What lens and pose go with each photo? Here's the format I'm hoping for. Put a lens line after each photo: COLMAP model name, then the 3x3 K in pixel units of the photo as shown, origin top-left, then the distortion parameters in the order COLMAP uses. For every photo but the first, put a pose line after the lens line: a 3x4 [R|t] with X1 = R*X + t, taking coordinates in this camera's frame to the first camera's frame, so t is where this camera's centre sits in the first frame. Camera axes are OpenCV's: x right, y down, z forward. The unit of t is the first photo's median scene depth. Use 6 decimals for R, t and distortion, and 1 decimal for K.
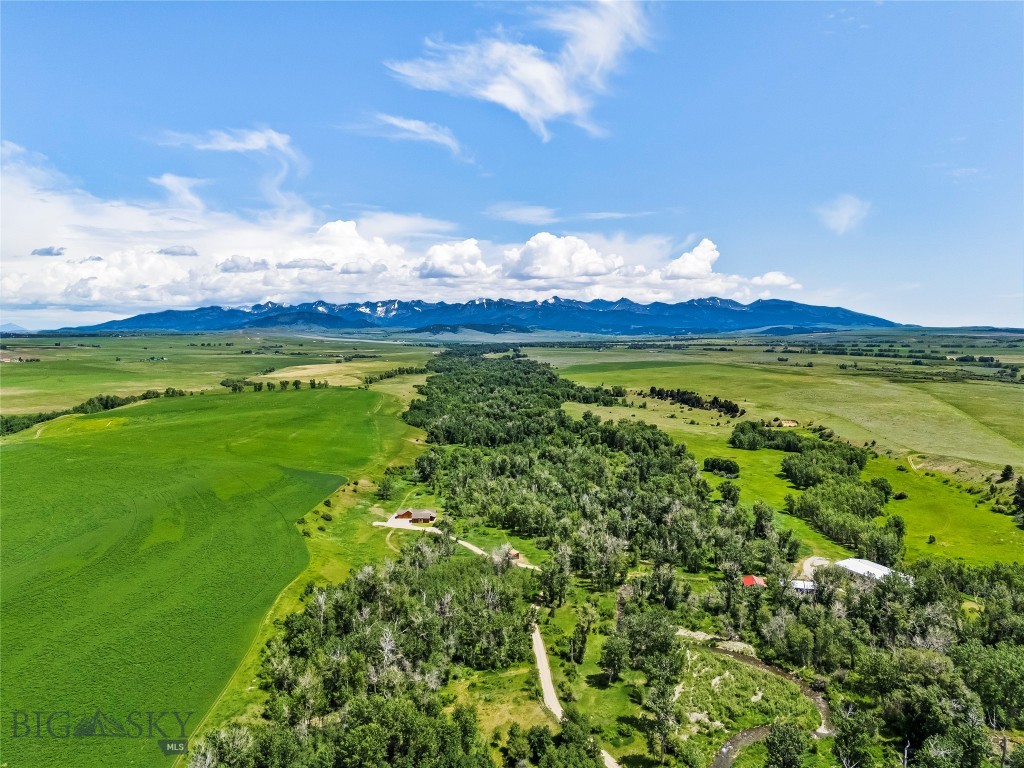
lens RADIAL K [[823.6, 0, 510.7], [0, 823.6, 382.2], [0, 0, 1]] dist [0.081999, -0.001815]
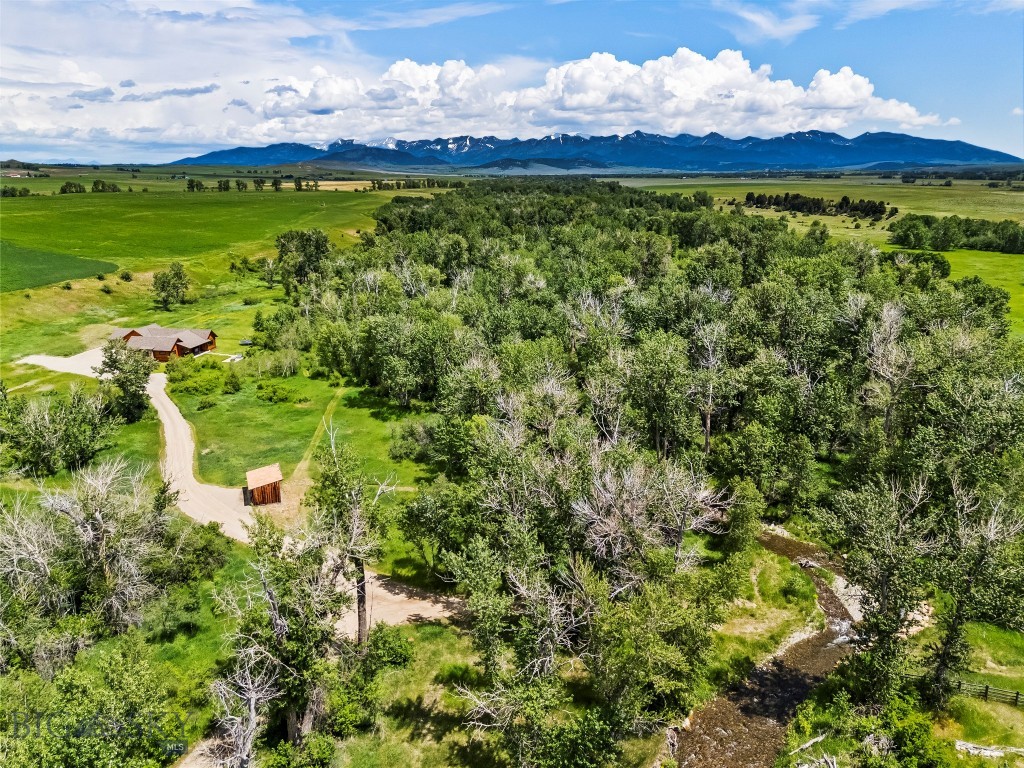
lens RADIAL K [[823.6, 0, 510.9], [0, 823.6, 383.0], [0, 0, 1]] dist [0.081999, -0.001815]
pose [[0.995678, 0.024481, -0.089586, 0.033084], [-0.007597, 0.982867, 0.184157, 0.040347], [0.092560, -0.182681, 0.978806, 0.240732]]
